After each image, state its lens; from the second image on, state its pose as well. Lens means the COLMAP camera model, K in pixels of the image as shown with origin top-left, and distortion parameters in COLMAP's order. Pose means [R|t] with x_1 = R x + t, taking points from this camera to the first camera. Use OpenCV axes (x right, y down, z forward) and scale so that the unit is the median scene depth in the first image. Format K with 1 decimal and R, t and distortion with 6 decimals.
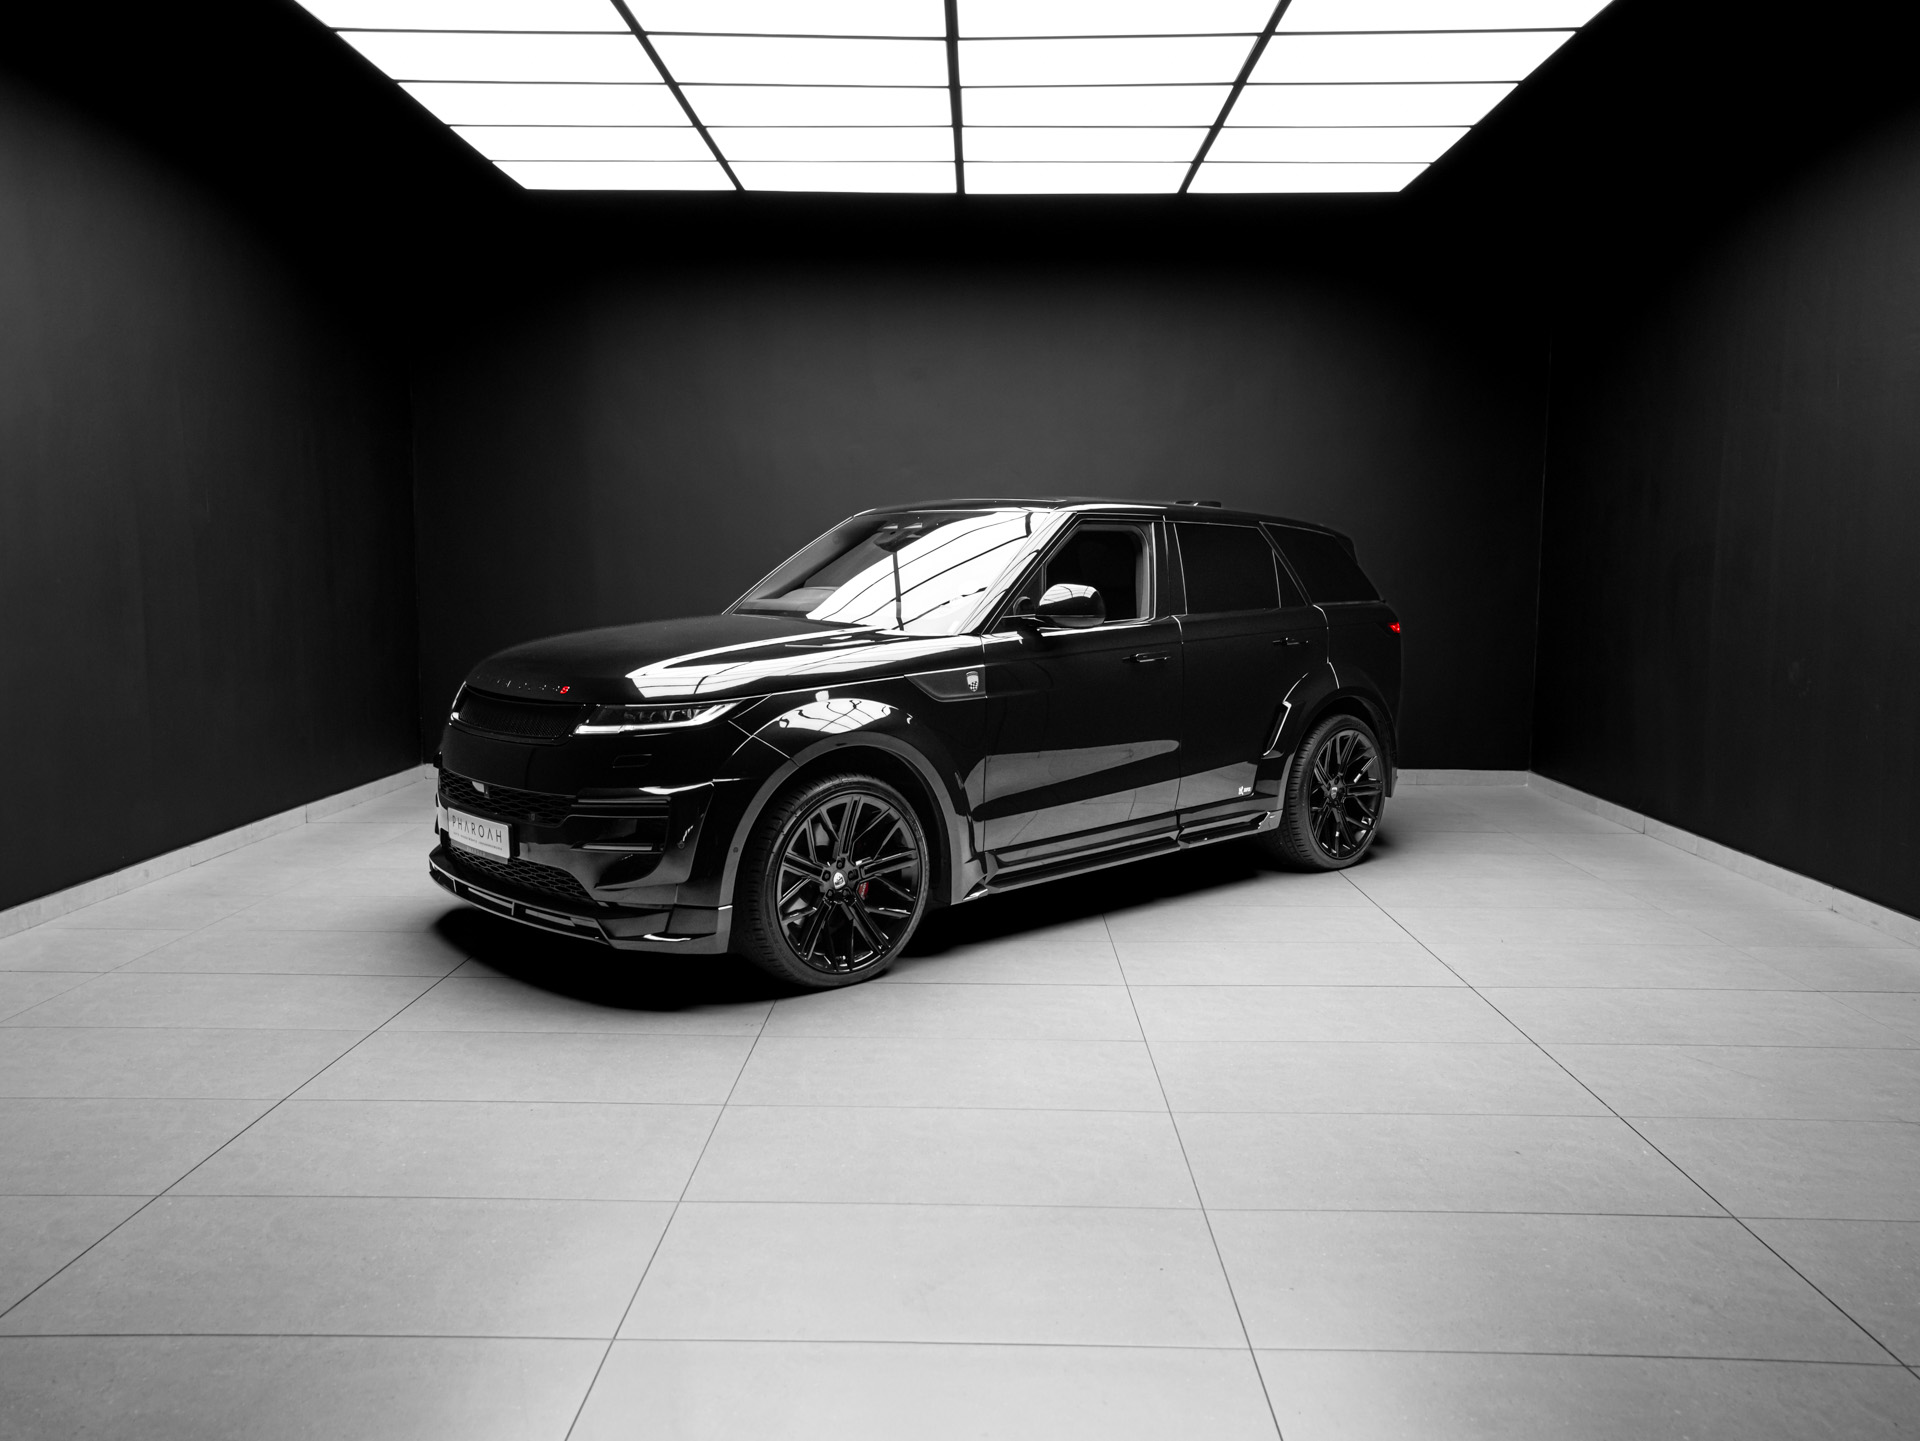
lens RADIAL K [[1462.1, 0, 960.7], [0, 1462.1, 720.7], [0, 0, 1]] dist [-0.030684, 0.071388]
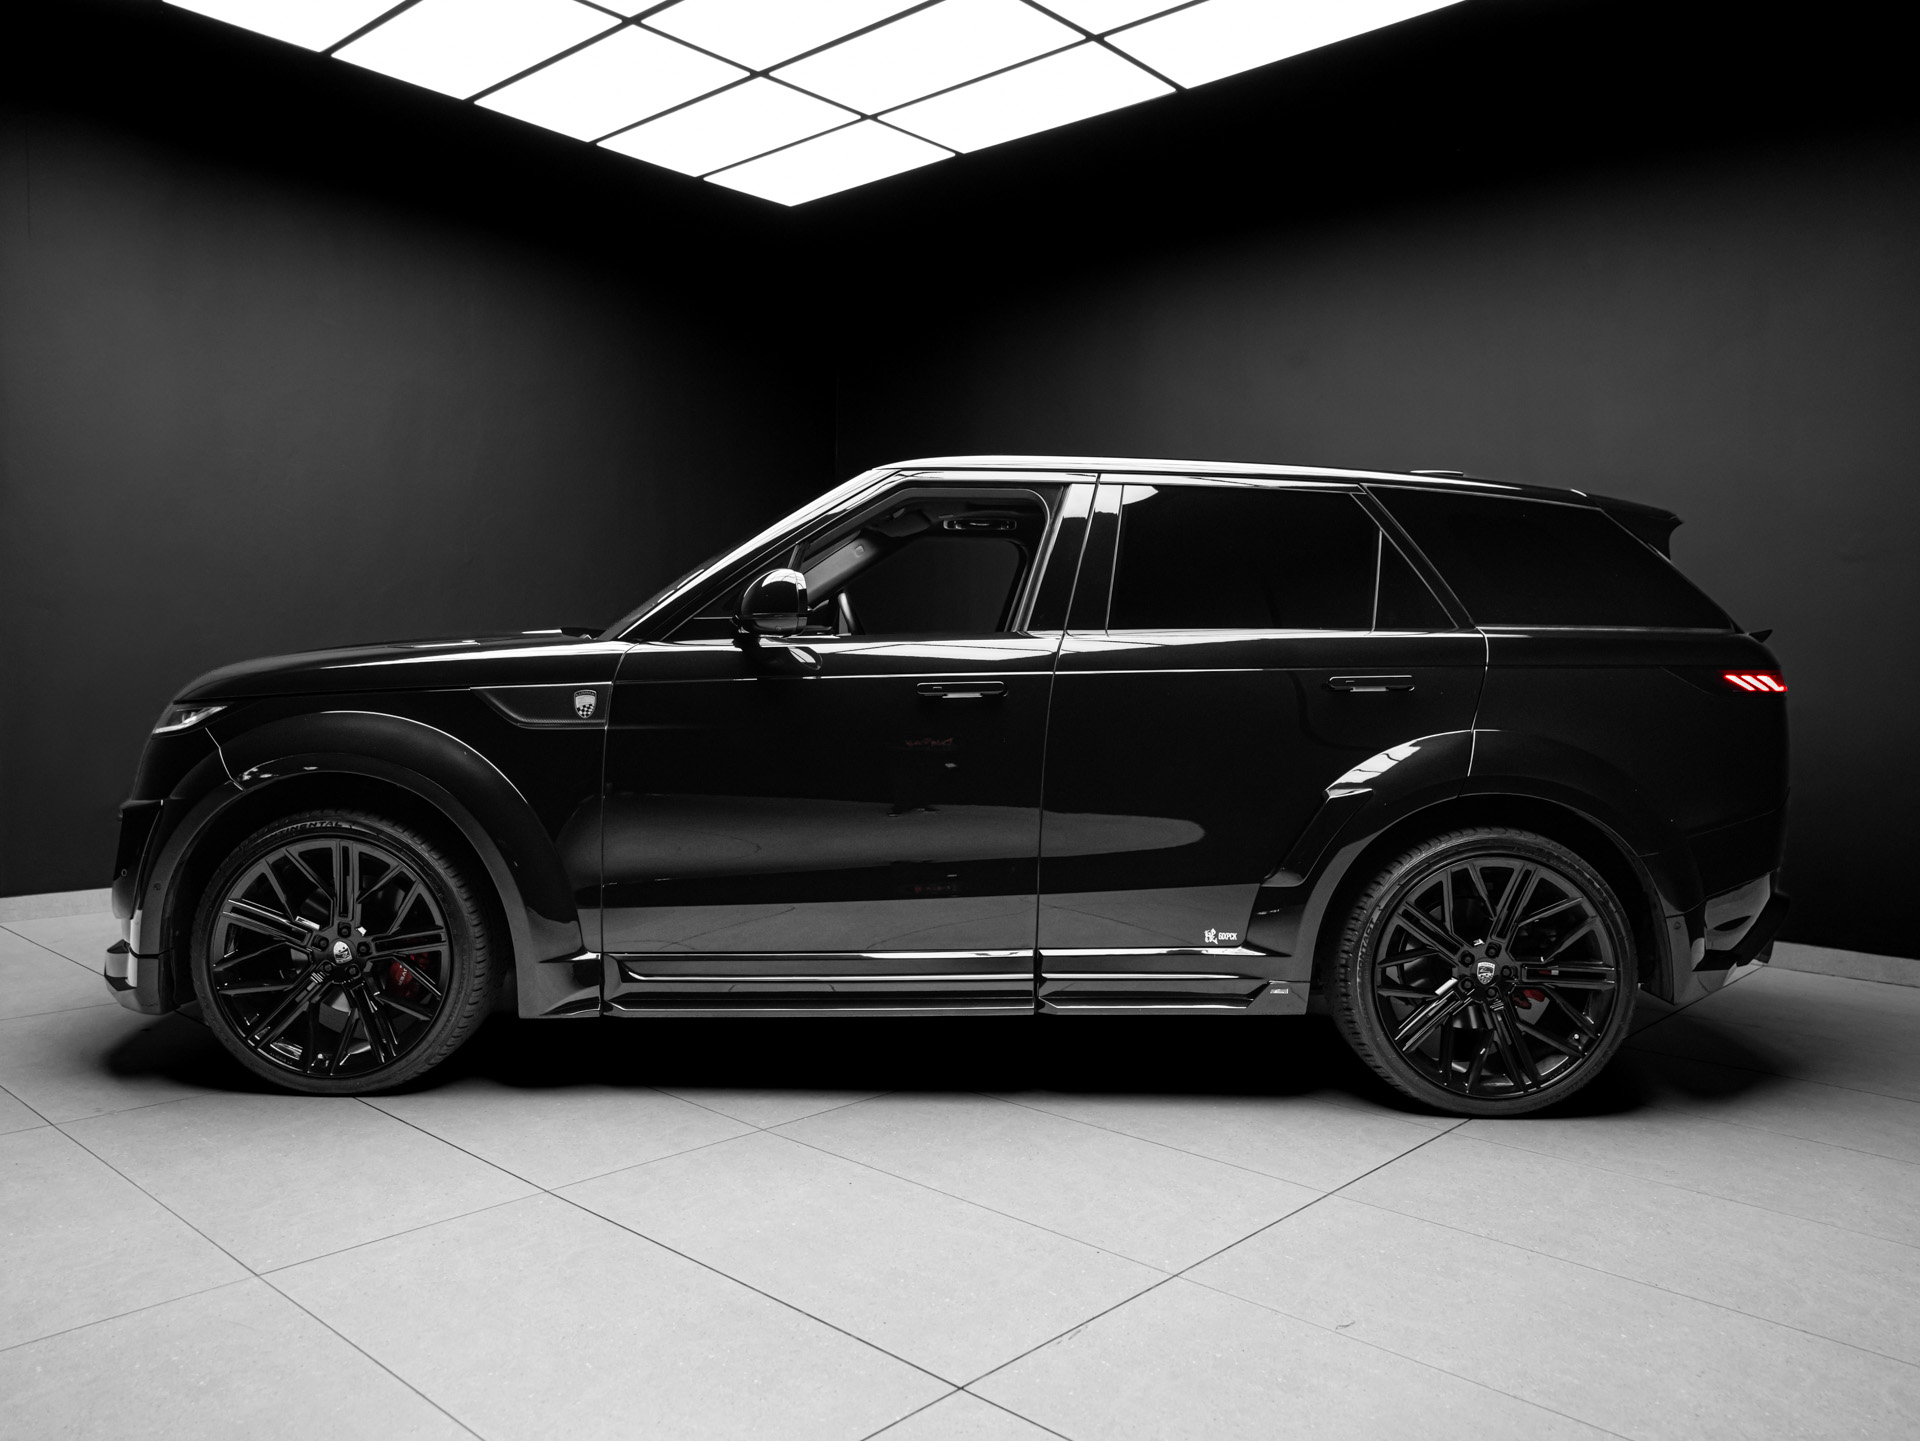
lens RADIAL K [[1472.4, 0, 950.6], [0, 1472.4, 694.4], [0, 0, 1]] dist [-0.029558, 0.073176]
pose [[0.742554, 0.028679, -0.669171, 0.493832], [-0.086200, 0.994866, -0.053015, -0.007408], [0.664216, 0.097049, 0.741215, 0.481008]]
